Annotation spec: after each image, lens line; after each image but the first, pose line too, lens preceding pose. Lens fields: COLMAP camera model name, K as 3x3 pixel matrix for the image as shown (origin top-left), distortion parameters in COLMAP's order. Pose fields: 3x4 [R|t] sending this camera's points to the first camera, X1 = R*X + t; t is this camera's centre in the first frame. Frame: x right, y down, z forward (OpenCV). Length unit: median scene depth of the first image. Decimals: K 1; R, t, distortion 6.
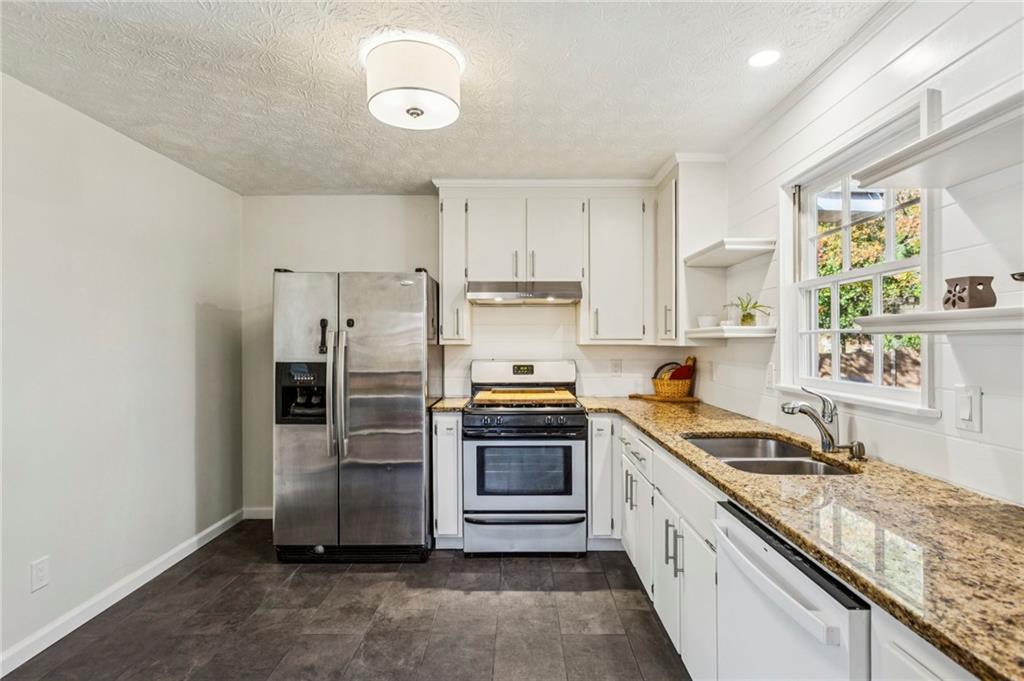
lens RADIAL K [[491.9, 0, 512.0], [0, 491.9, 340.5], [0, 0, 1]] dist [-0.017988, -0.000011]
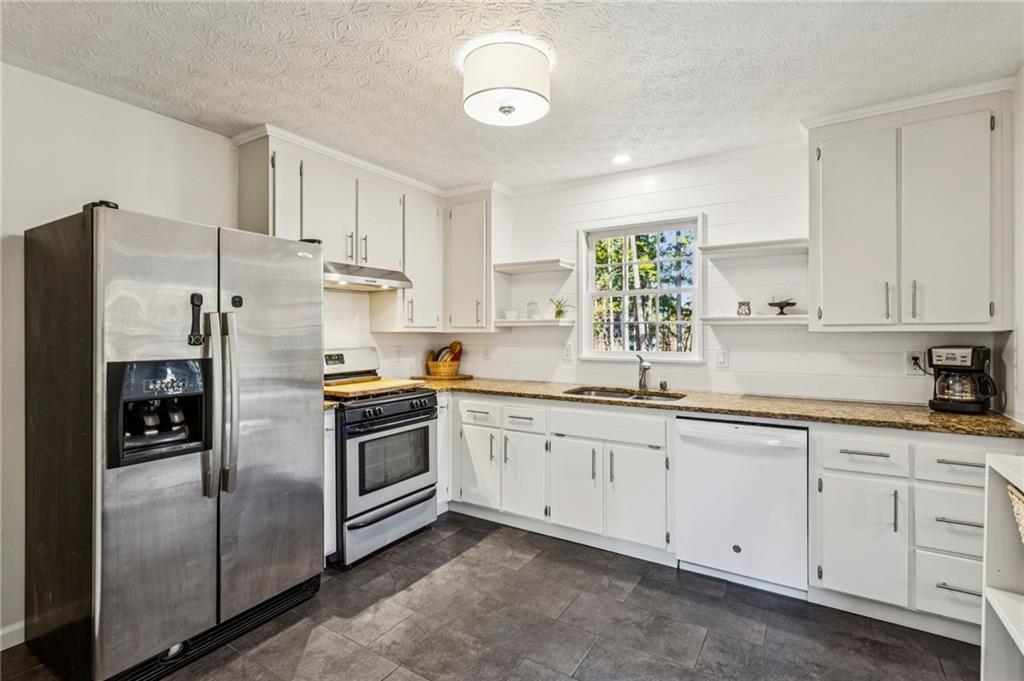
lens RADIAL K [[488.8, 0, 512.0], [0, 488.8, 328.9], [0, 0, 1]] dist [0.000215, 0.000209]
pose [[0.528562, 0.003931, 0.848885, -0.715182], [-0.001835, 0.999992, -0.003488, 0.005948], [-0.848893, 0.000286, 0.528565, 0.285079]]
